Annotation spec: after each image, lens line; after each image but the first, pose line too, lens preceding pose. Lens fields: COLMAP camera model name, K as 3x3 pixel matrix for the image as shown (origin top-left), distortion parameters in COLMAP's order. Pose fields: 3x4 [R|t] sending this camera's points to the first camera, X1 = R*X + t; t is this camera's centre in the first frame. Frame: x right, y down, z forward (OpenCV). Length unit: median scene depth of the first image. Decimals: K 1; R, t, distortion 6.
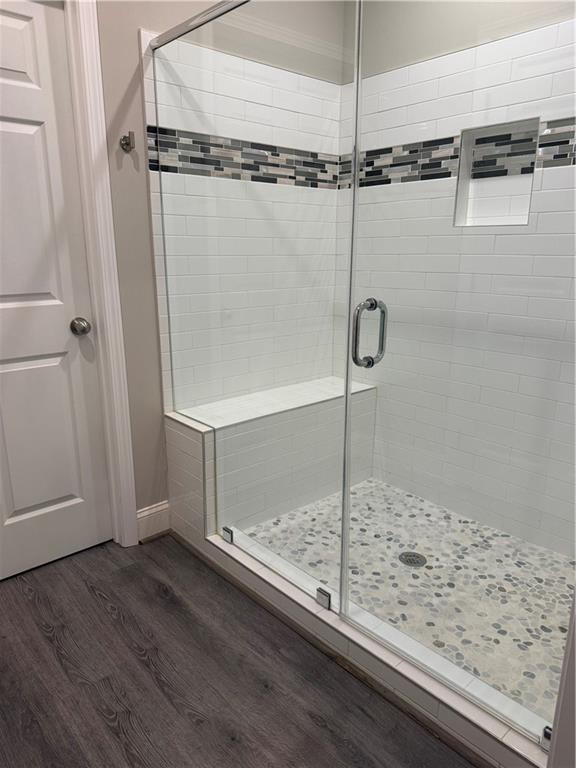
lens RADIAL K [[546.2, 0, 285.2], [0, 546.2, 377.7], [0, 0, 1]] dist [-0.019910, -0.010261]
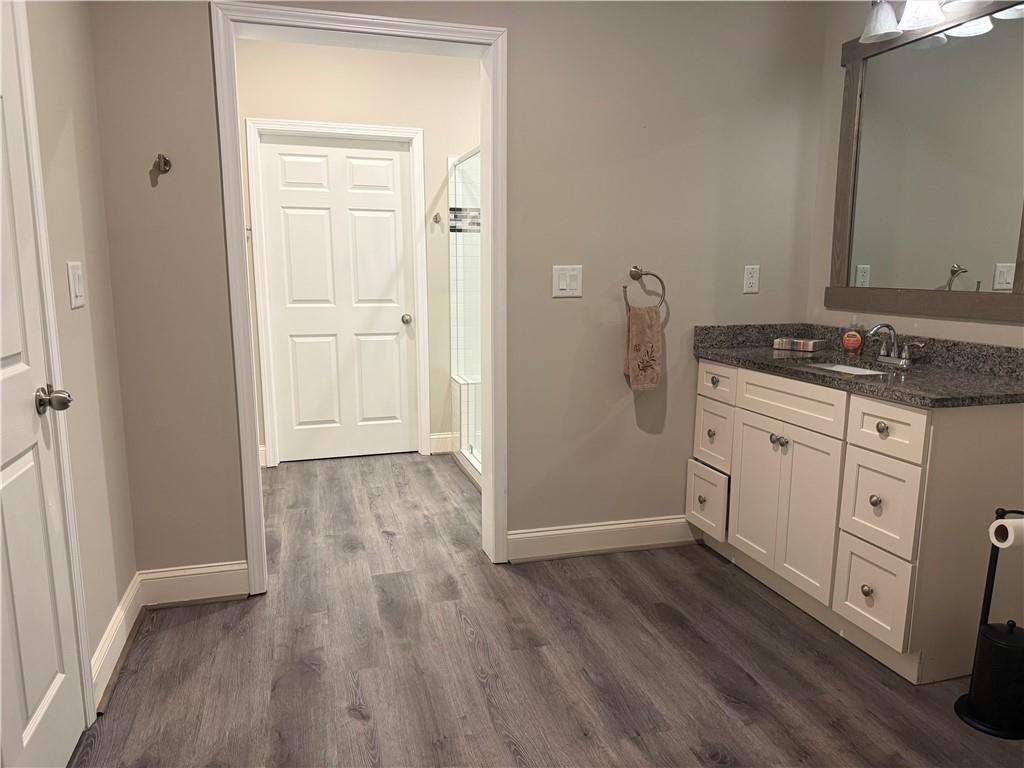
lens RADIAL K [[728.3, 0, 515.7], [0, 728.3, 391.4], [0, 0, 1]] dist [-0.019910, -0.010261]
pose [[0.902127, 0.073624, -0.425144, 0.990021], [-0.105909, 0.992974, -0.052776, 0.232280], [0.418271, 0.092637, 0.903586, -0.994497]]
